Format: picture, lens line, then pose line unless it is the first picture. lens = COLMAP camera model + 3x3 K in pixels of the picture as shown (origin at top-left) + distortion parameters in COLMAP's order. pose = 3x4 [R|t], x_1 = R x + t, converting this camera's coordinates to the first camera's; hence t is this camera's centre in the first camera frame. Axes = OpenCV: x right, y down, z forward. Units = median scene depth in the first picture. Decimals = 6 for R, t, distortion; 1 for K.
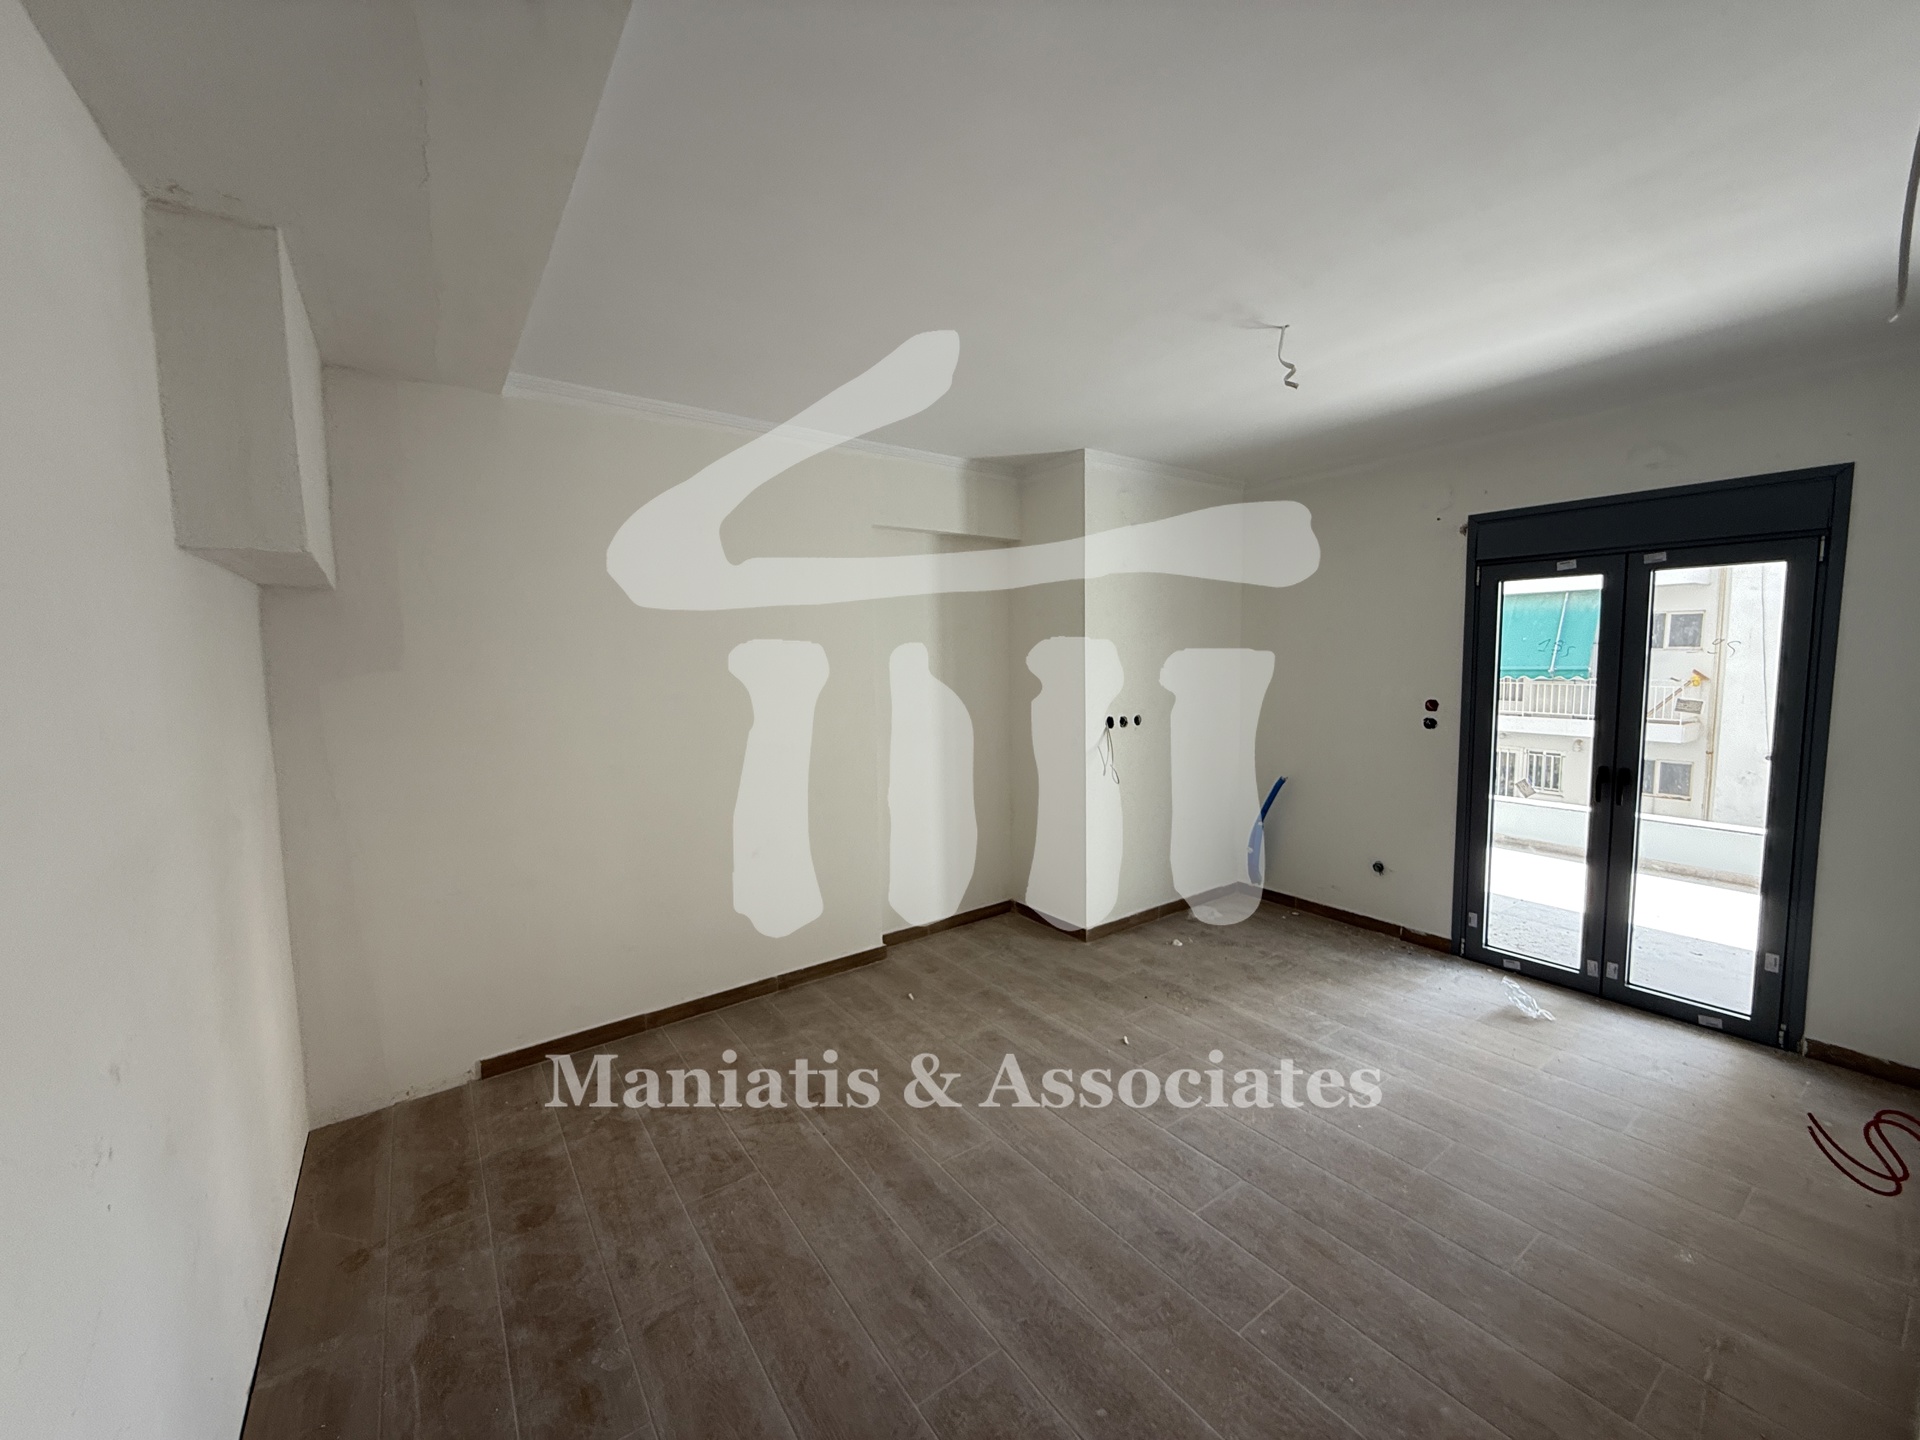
lens RADIAL K [[762.8, 0, 953.8], [0, 762.8, 721.6], [0, 0, 1]] dist [-0.000736, -0.000005]
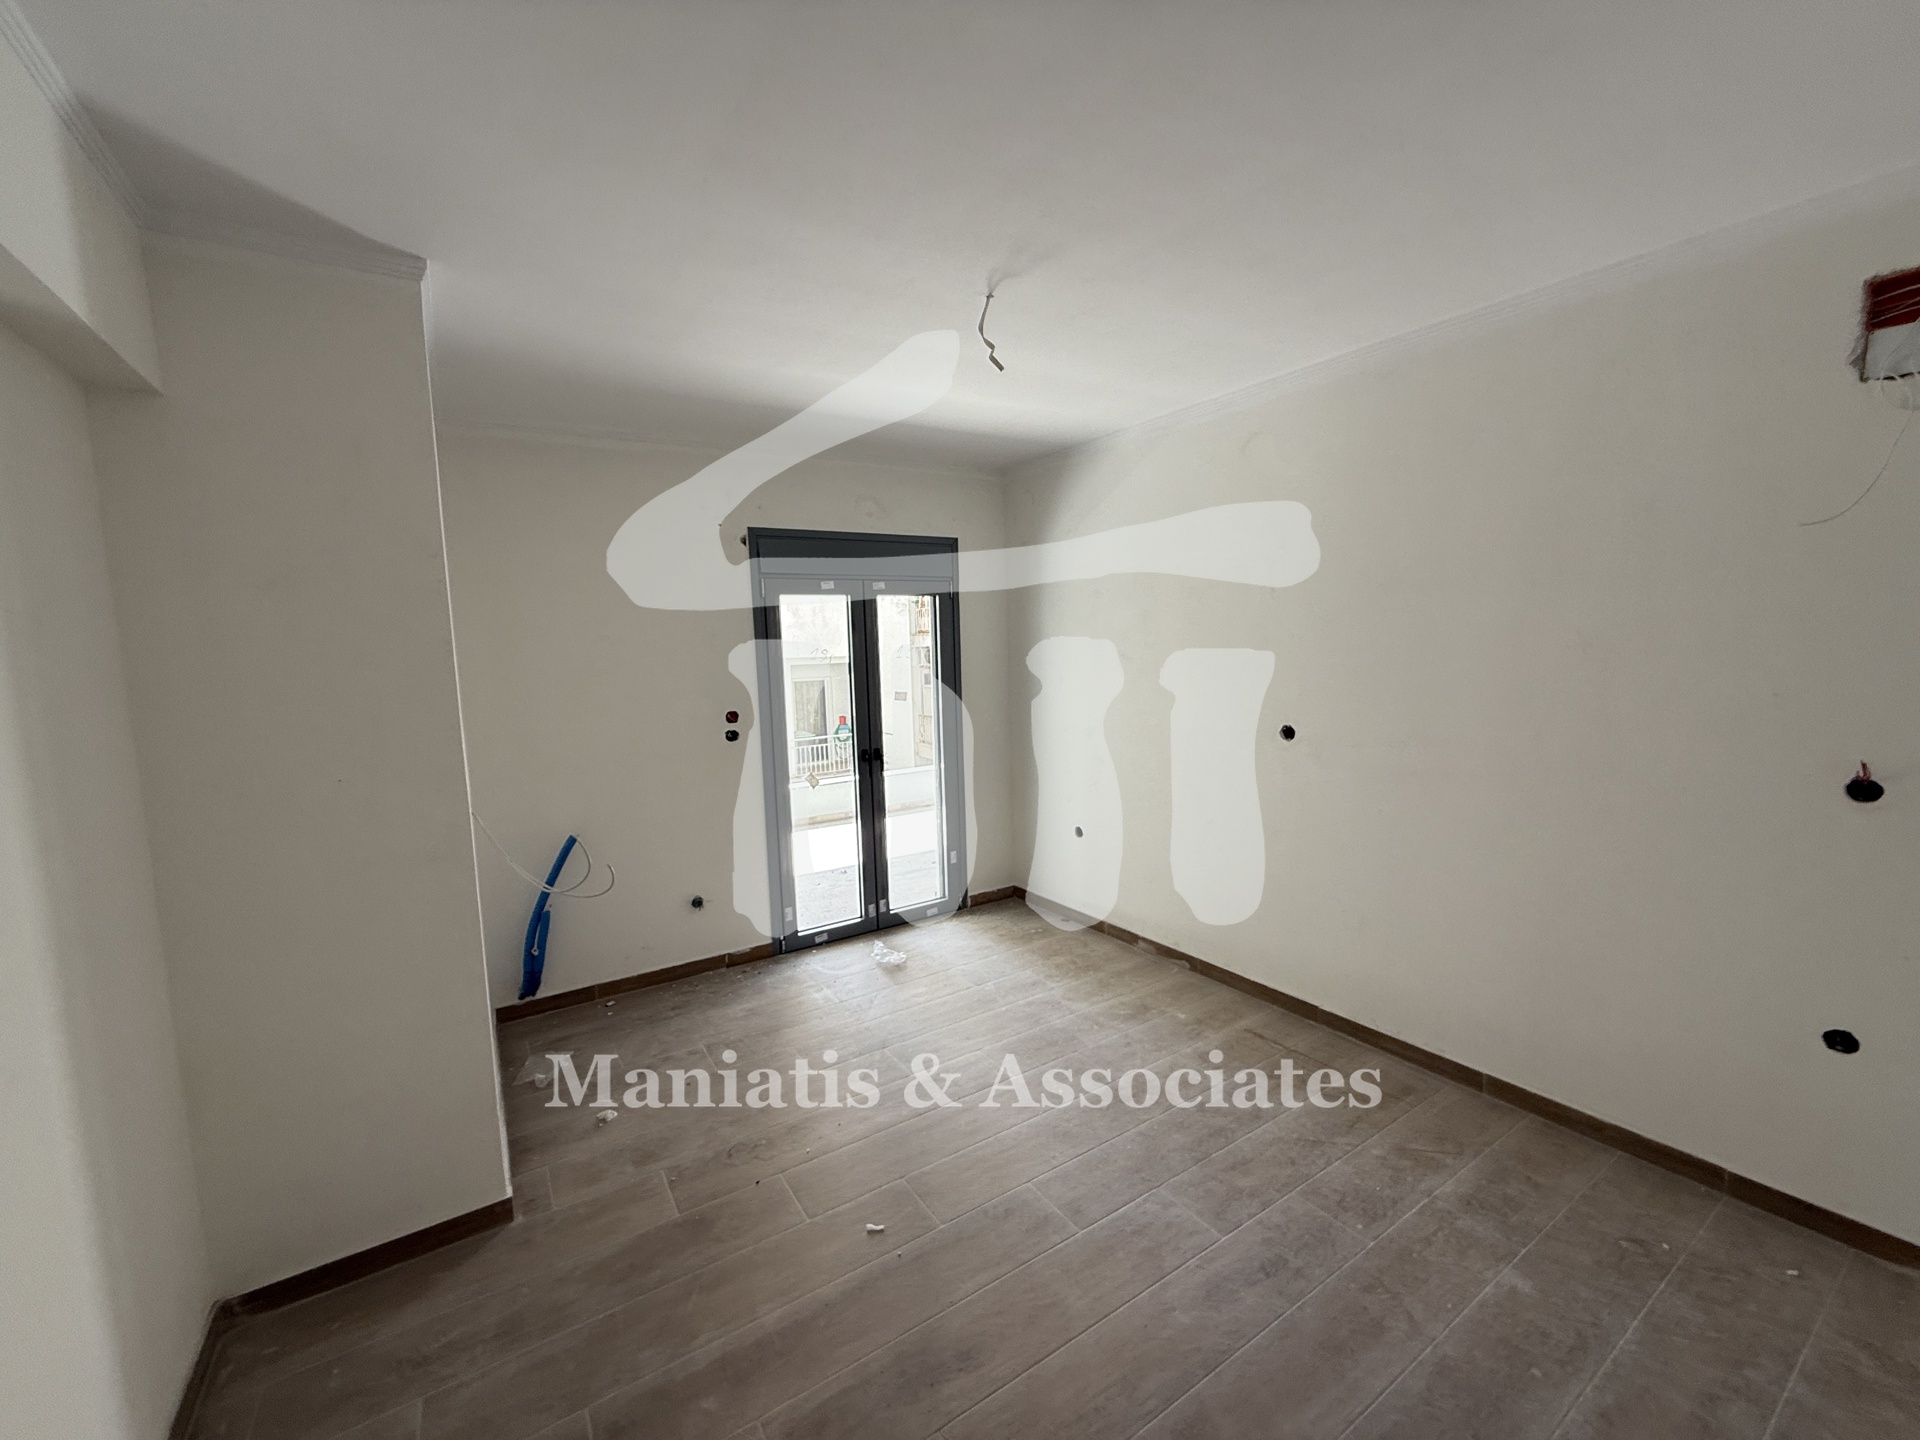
lens RADIAL K [[762.8, 0, 953.8], [0, 762.8, 721.6], [0, 0, 1]] dist [-0.000736, -0.000005]
pose [[0.046372, -0.090624, 0.994805, -0.345523], [0.120821, 0.989074, 0.084470, -0.067443], [-0.991591, 0.116277, 0.056815, 0.706533]]
